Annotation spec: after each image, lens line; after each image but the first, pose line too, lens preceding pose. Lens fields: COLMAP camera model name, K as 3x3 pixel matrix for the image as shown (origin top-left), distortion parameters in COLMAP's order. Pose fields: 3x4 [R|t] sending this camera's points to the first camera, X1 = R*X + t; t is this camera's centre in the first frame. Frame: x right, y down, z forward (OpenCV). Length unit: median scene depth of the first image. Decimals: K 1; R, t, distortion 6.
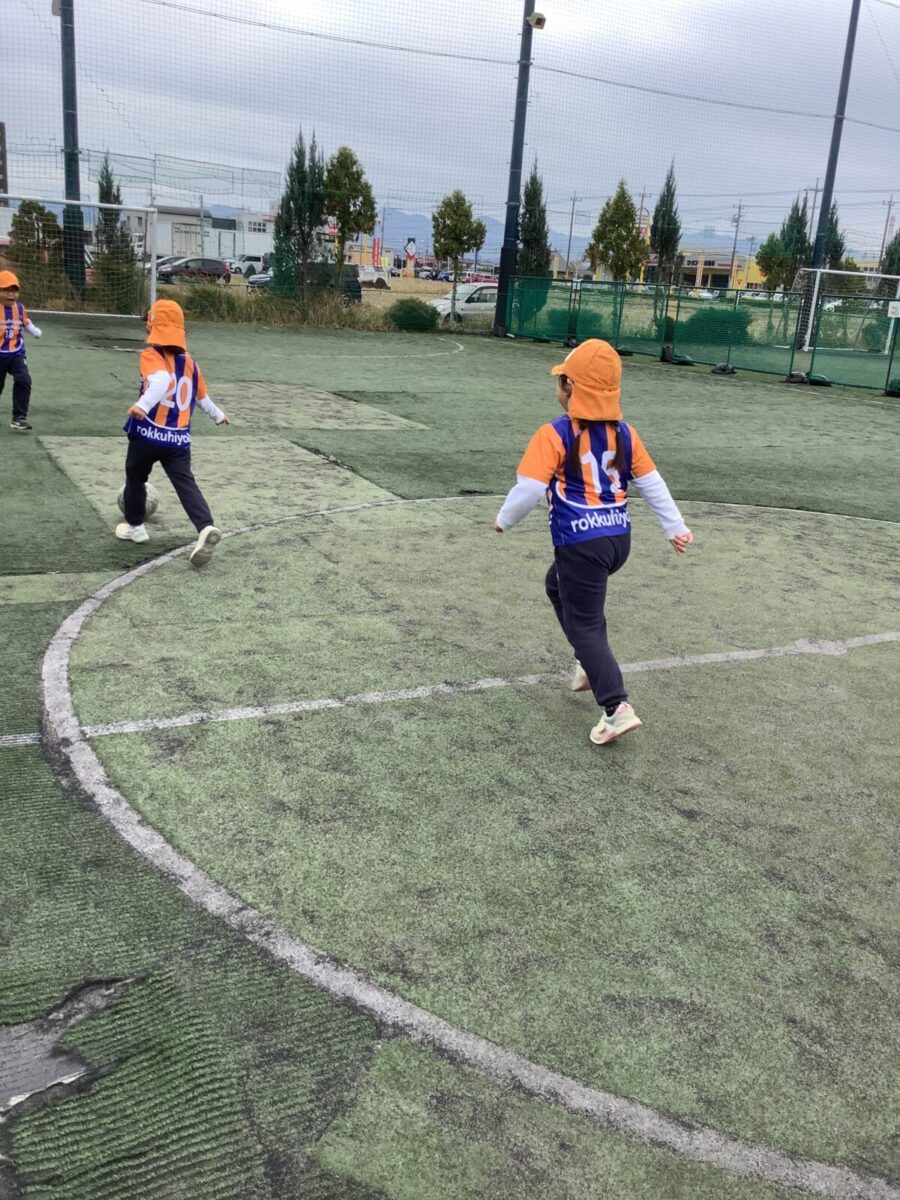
lens RADIAL K [[1087.8, 0, 435.1], [0, 1087.8, 604.0], [0, 0, 1]] dist [0.115645, -0.194560]
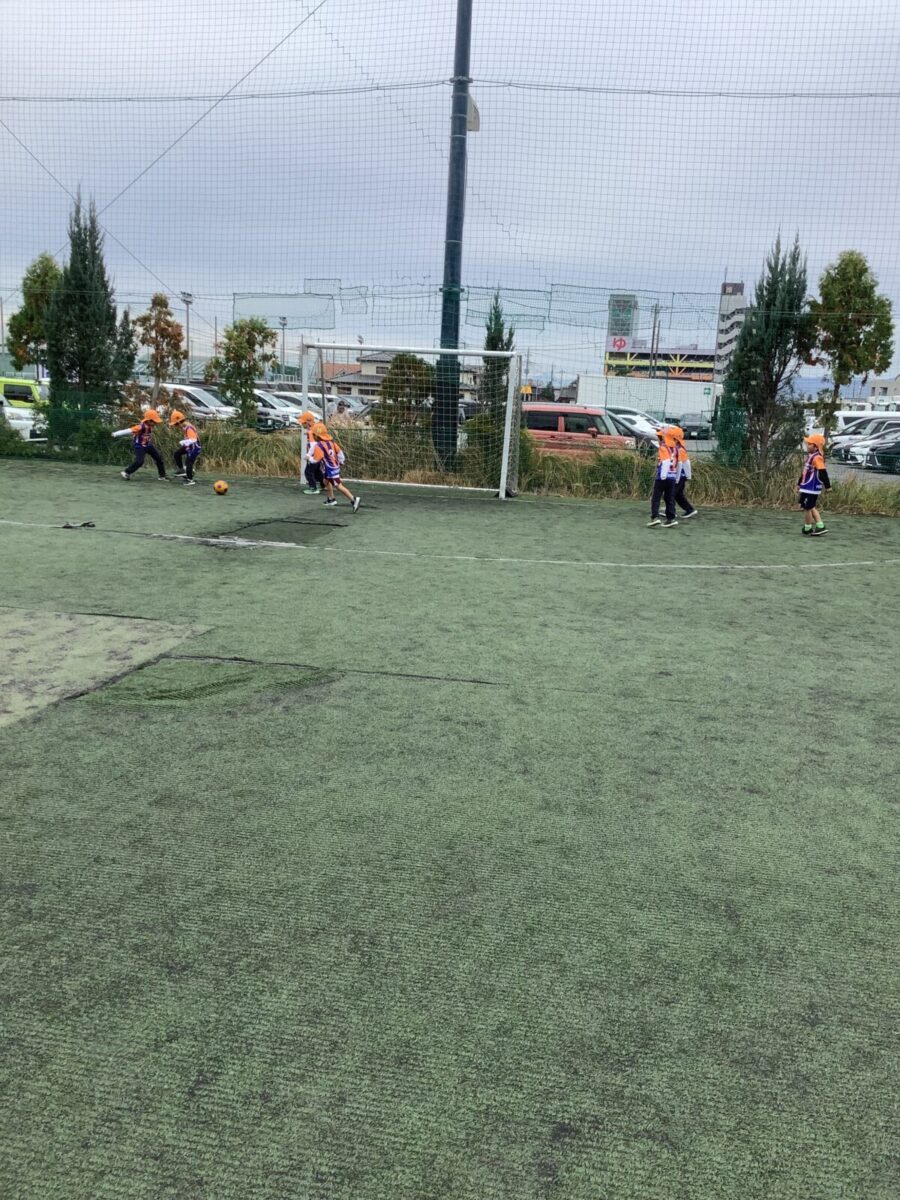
lens RADIAL K [[1087.8, 0, 435.1], [0, 1087.8, 604.0], [0, 0, 1]] dist [0.115645, -0.194560]
pose [[0.783693, 0.084893, -0.615320, 0.163552], [-0.175304, 0.980575, -0.087987, -0.108342], [0.595897, 0.176823, 0.783352, 0.390738]]
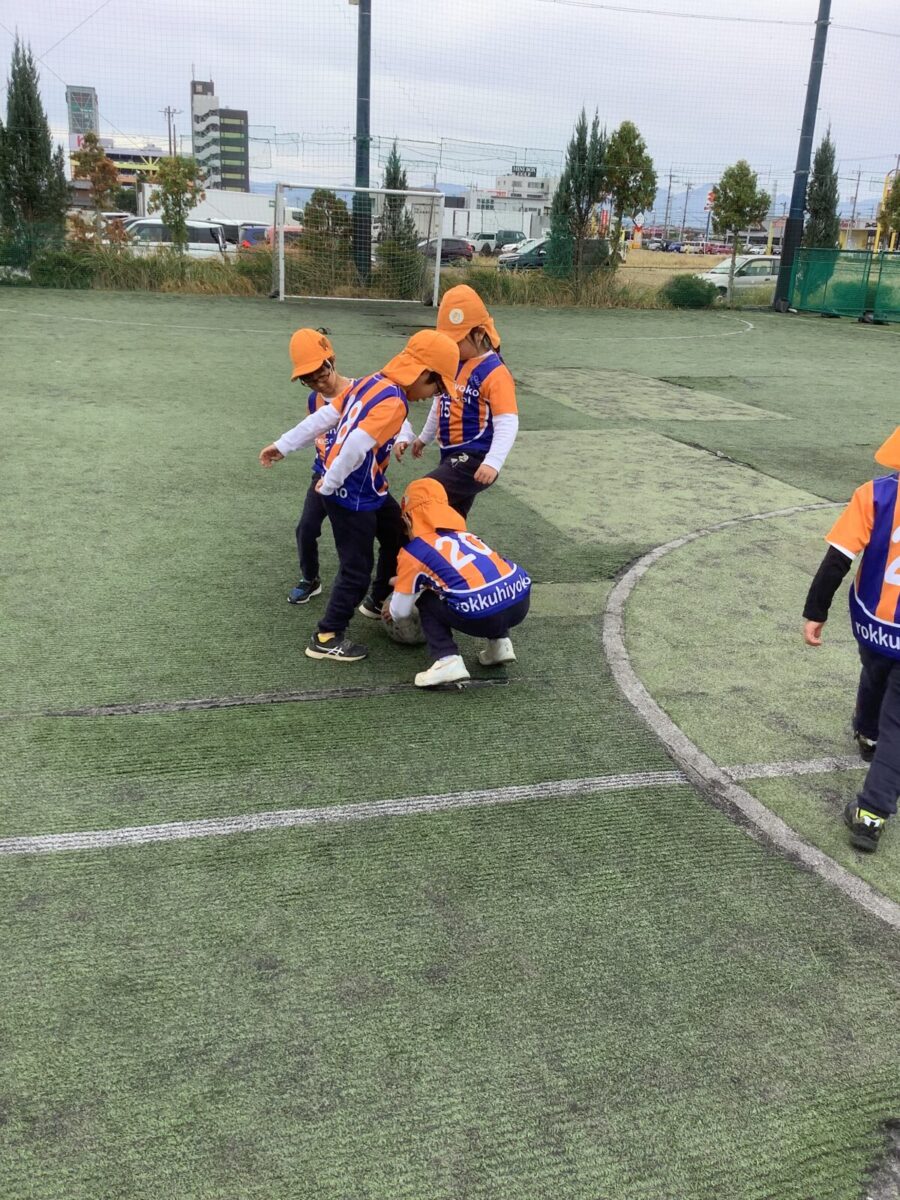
lens RADIAL K [[1090.4, 0, 450.0], [0, 1090.4, 600.0], [0, 0, 1]] dist [0.100040, -0.150479]
pose [[0.982037, 0.036611, -0.185103, -0.042305], [-0.033447, 0.999237, 0.020189, -0.004961], [0.185701, -0.013635, 0.982512, 0.002334]]
